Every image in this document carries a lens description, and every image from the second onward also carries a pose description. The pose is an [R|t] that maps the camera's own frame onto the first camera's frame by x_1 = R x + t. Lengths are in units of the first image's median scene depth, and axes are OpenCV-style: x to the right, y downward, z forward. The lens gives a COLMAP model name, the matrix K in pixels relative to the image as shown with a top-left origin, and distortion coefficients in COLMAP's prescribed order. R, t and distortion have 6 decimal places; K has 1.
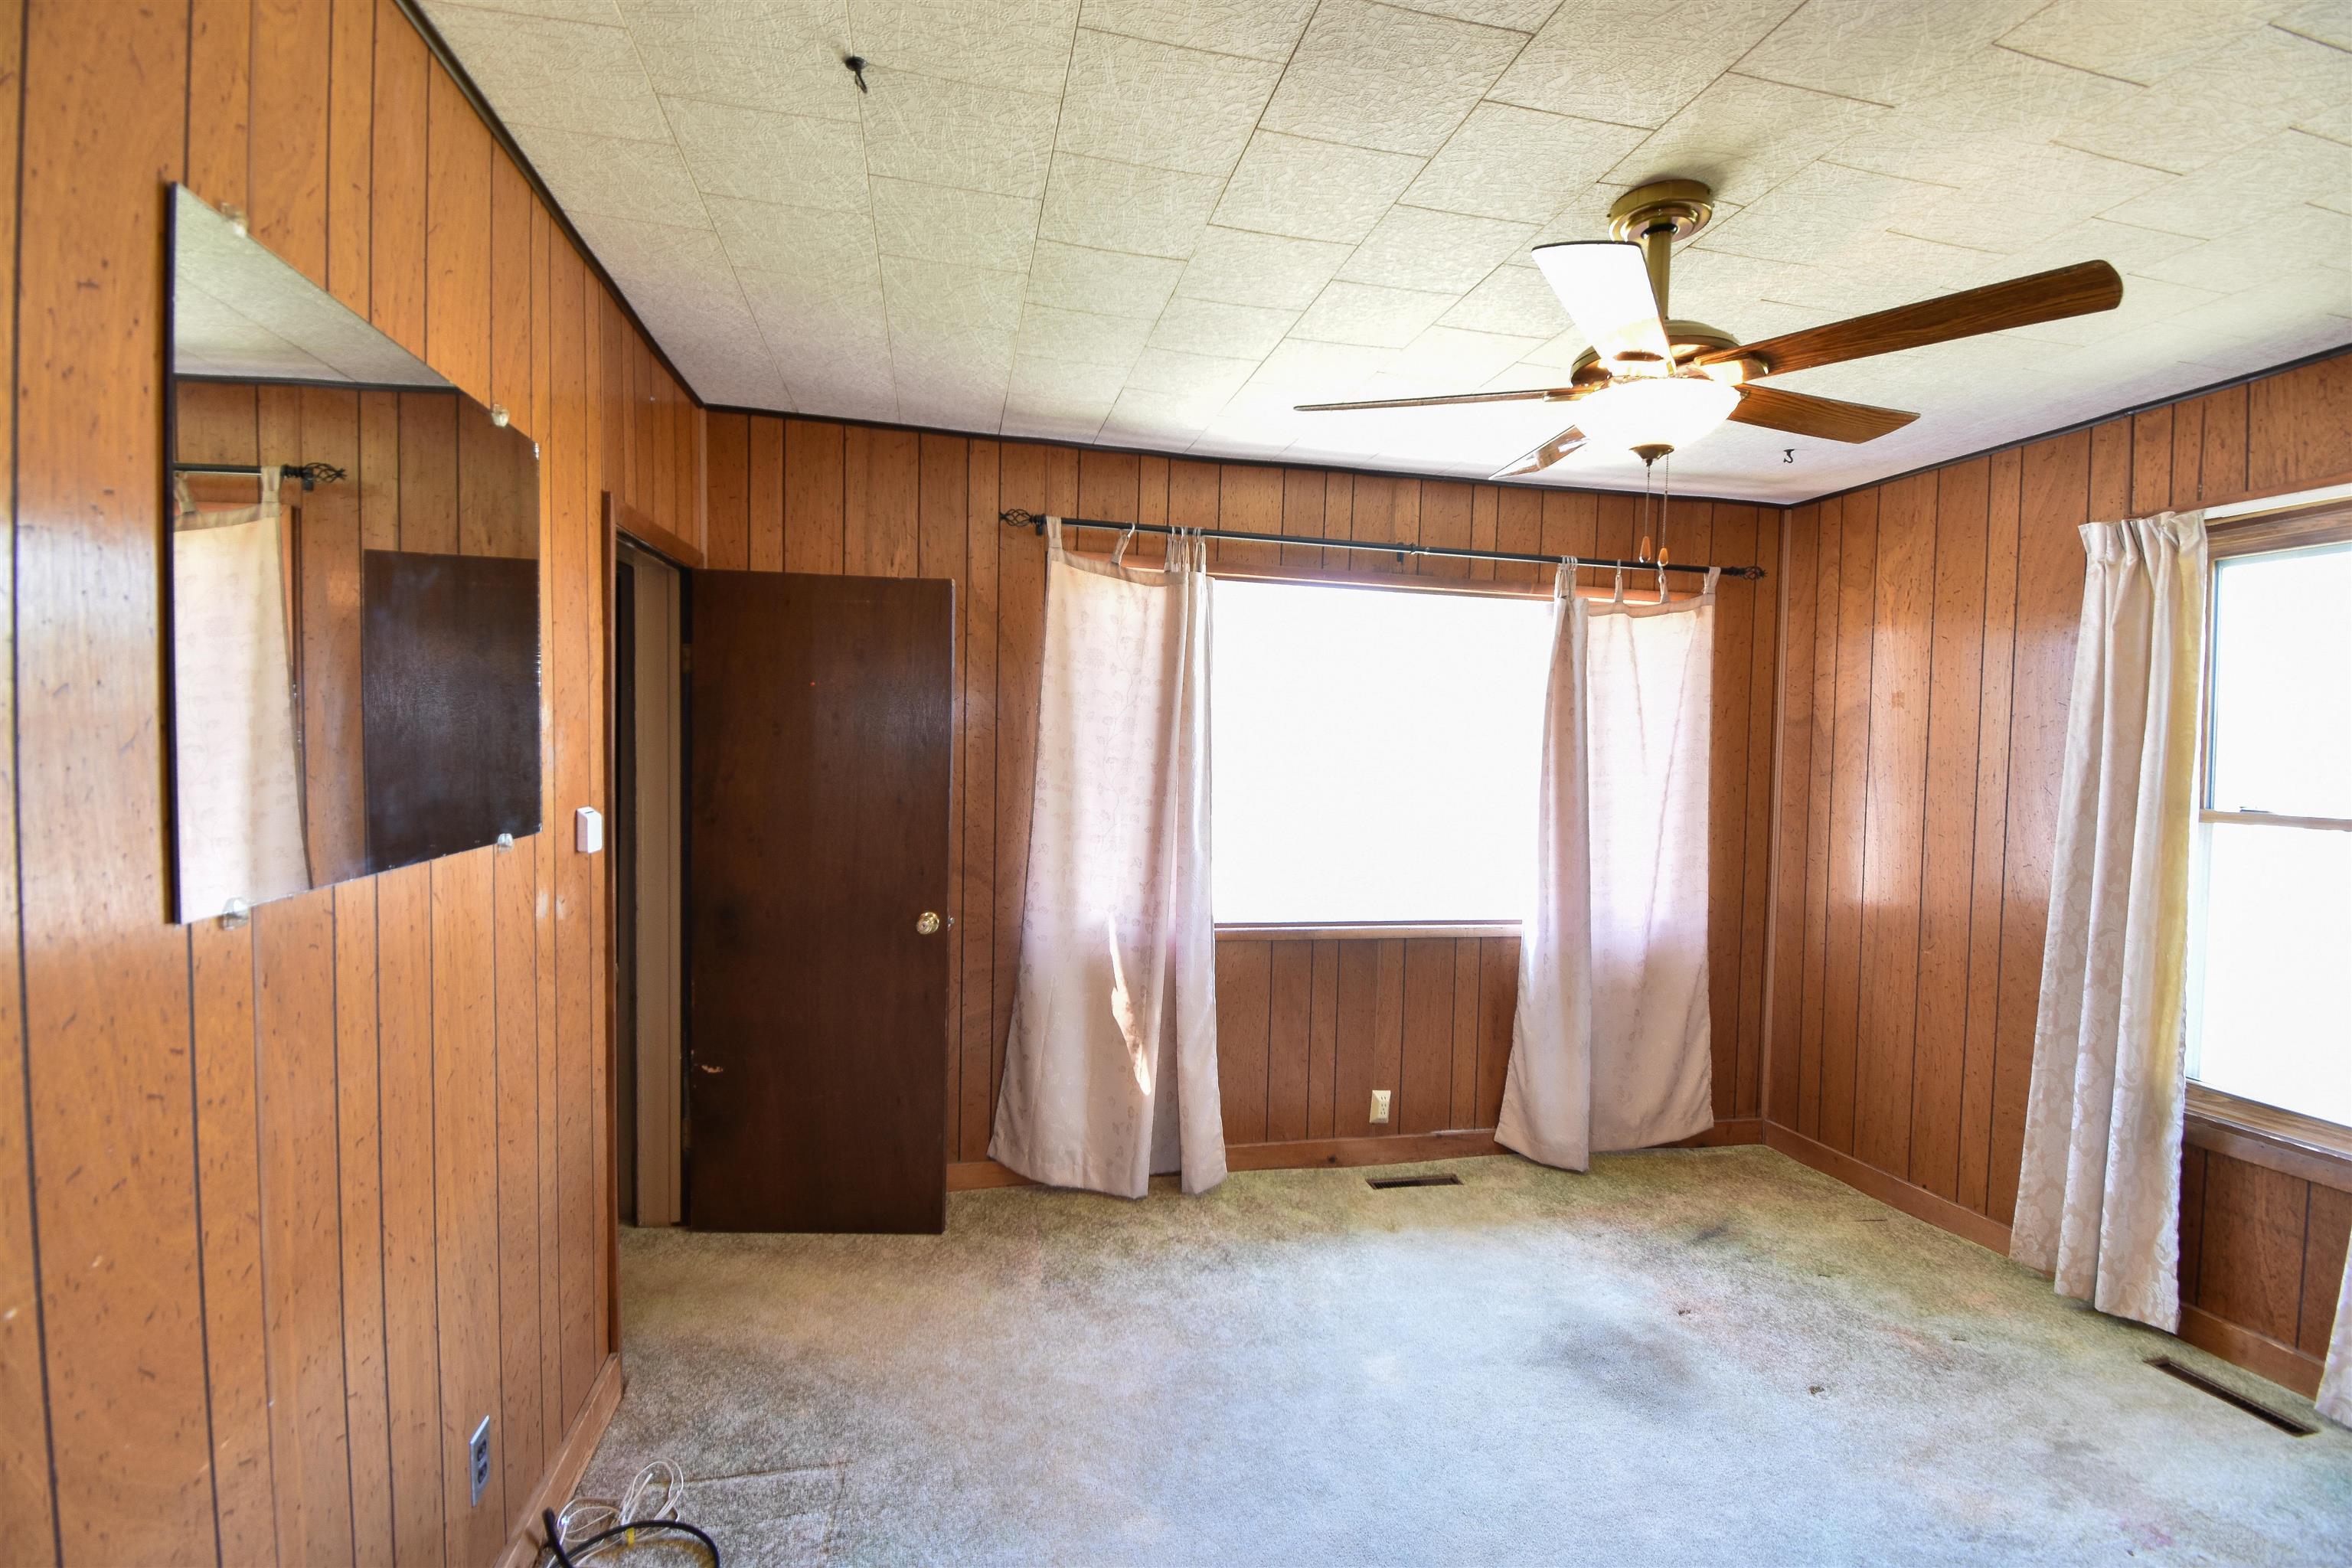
lens RADIAL K [[1036.7, 0, 1182.0], [0, 1036.7, 782.2], [0, 0, 1]] dist [0.022508, -0.026570]
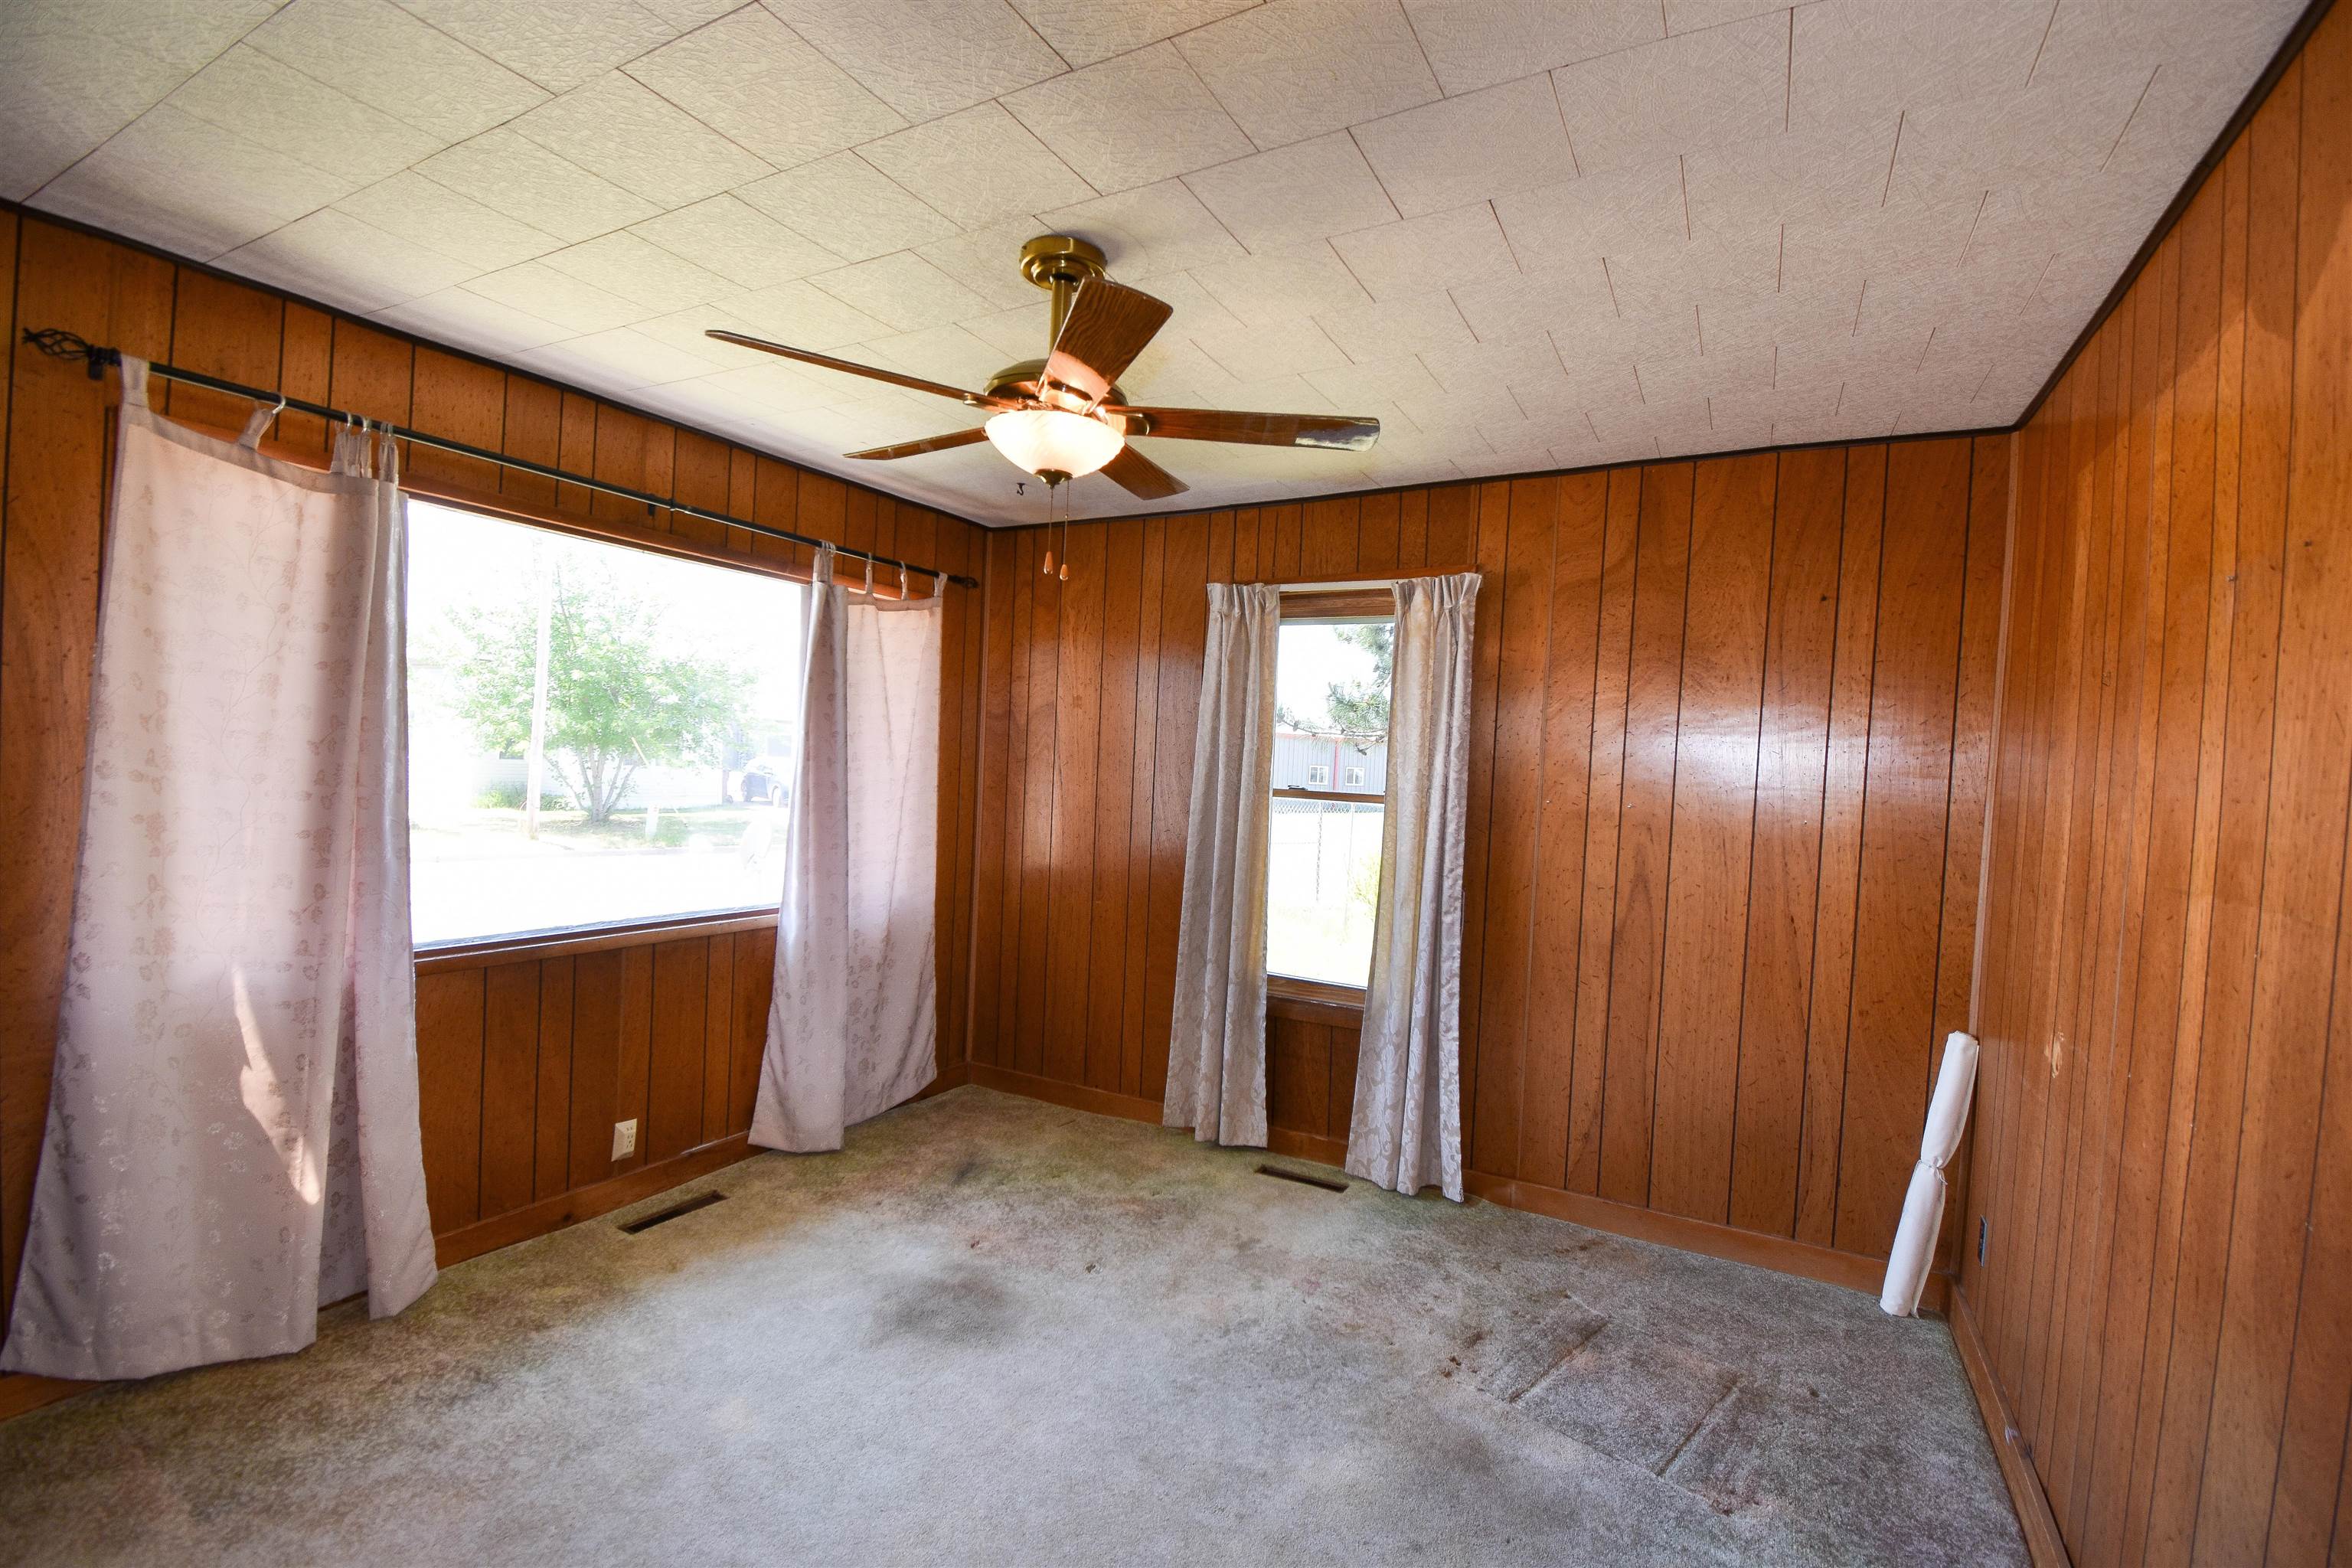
lens RADIAL K [[1036.7, 0, 1182.0], [0, 1036.7, 782.2], [0, 0, 1]] dist [0.022508, -0.026570]
pose [[0.667860, -0.008645, 0.744236, -0.163036], [-0.004888, 0.999860, 0.016001, -0.003918], [-0.744271, -0.014324, 0.667725, 0.083337]]
